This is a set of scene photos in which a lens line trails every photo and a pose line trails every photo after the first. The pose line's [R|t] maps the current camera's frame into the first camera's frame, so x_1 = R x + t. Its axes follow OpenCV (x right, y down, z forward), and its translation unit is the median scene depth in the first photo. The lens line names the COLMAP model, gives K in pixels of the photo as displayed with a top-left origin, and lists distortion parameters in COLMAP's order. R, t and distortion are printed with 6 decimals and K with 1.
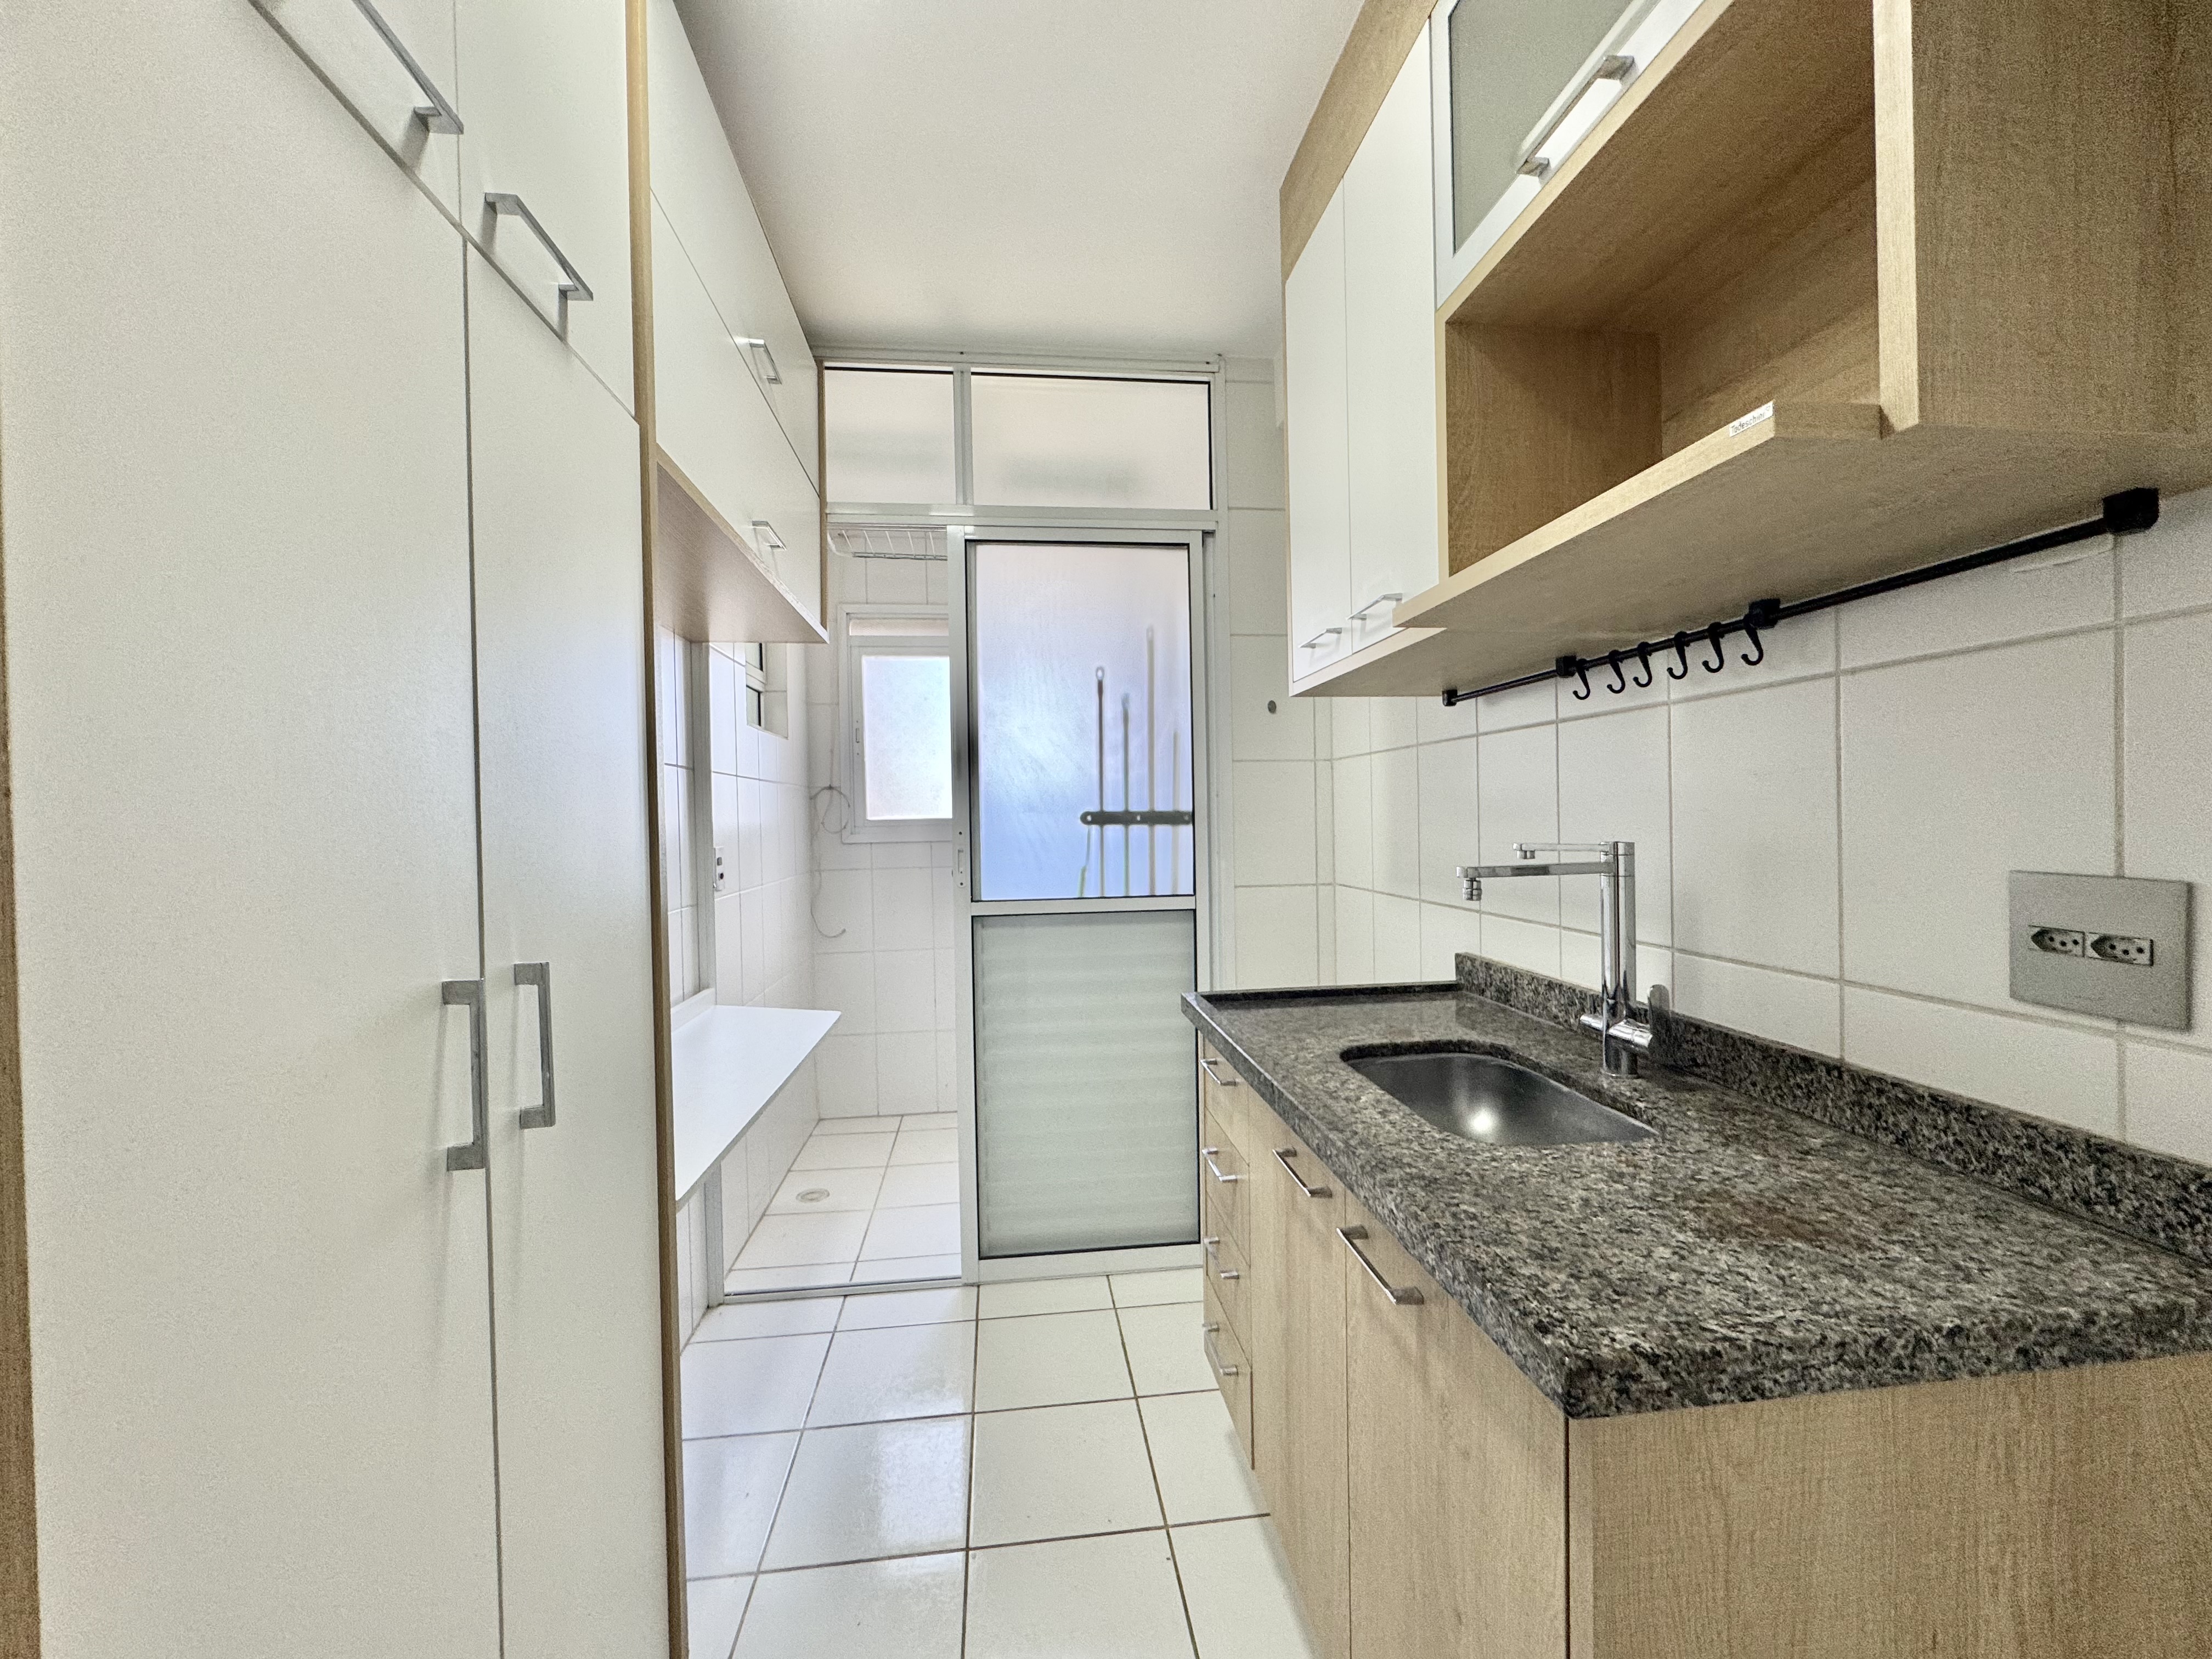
lens RADIAL K [[879.0, 0, 1105.8], [0, 879.0, 825.6], [0, 0, 1]] dist [-0.003490, 0.000716]
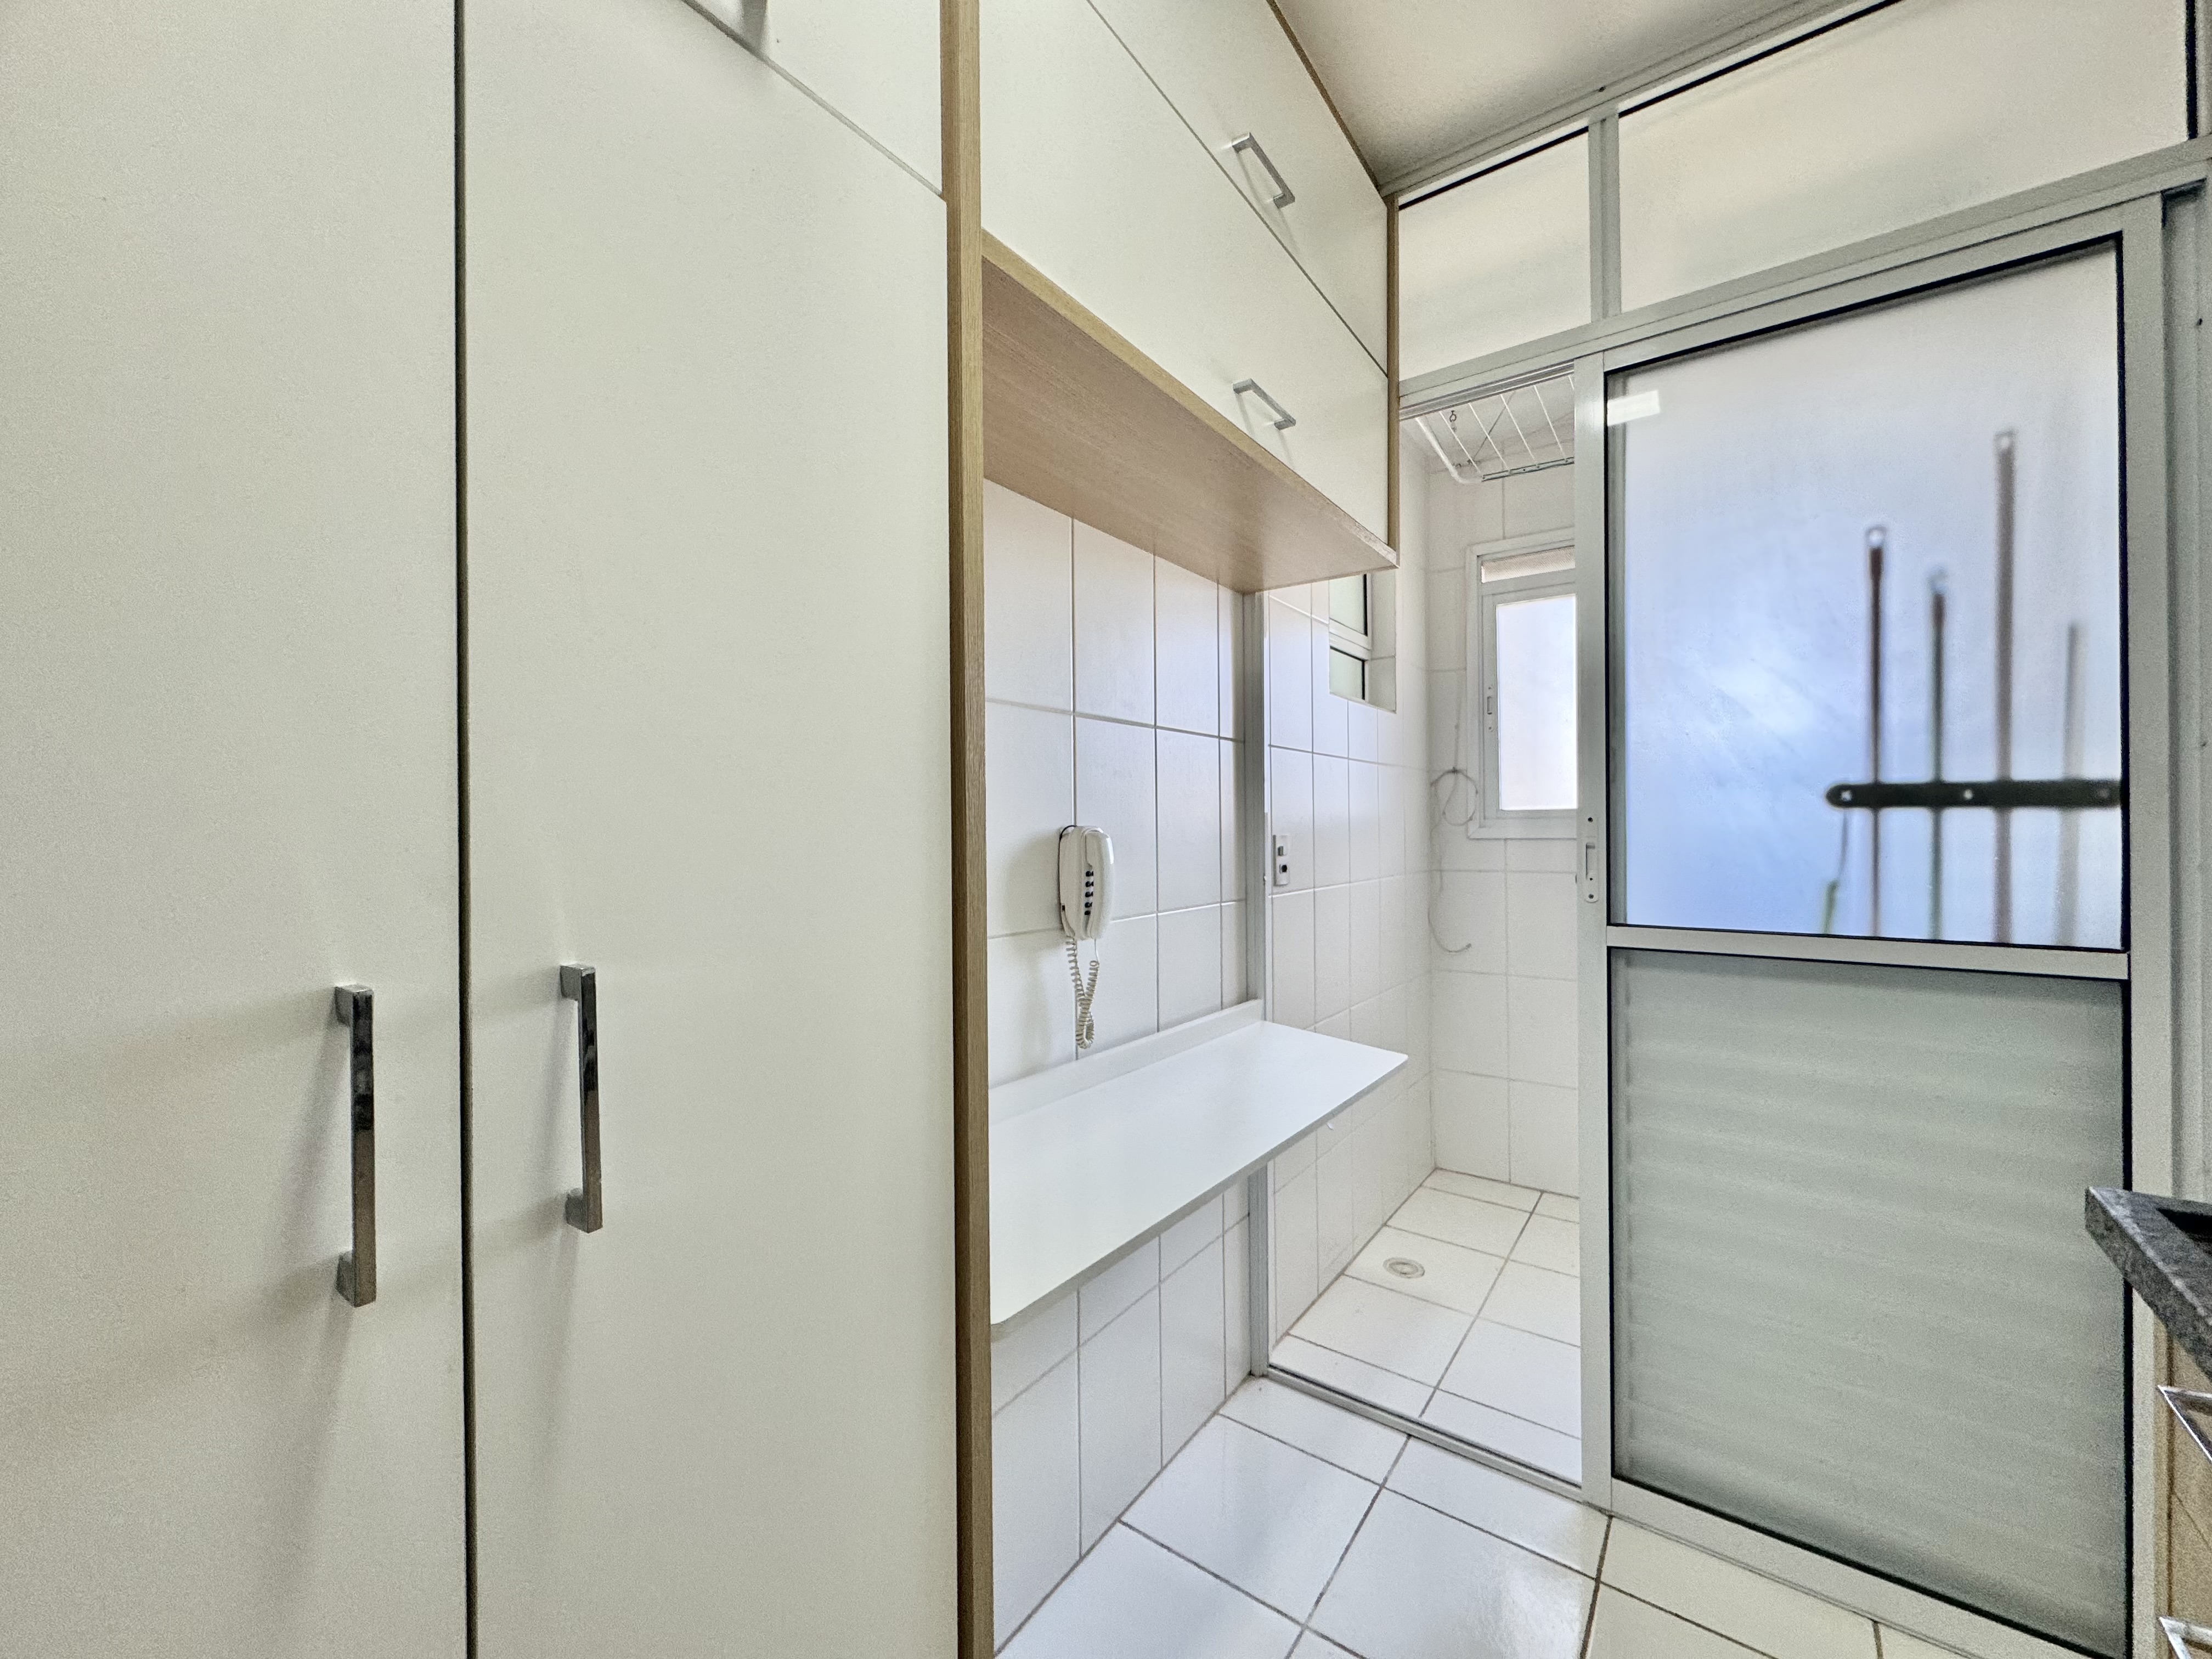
lens RADIAL K [[879.0, 0, 1104.7], [0, 879.0, 824.7], [0, 0, 1]] dist [-0.003490, 0.000716]
pose [[0.729693, 0.011230, -0.683682, 0.019952], [-0.013109, 0.999911, 0.002433, 0.015885], [0.683649, 0.007187, 0.729776, 0.272712]]
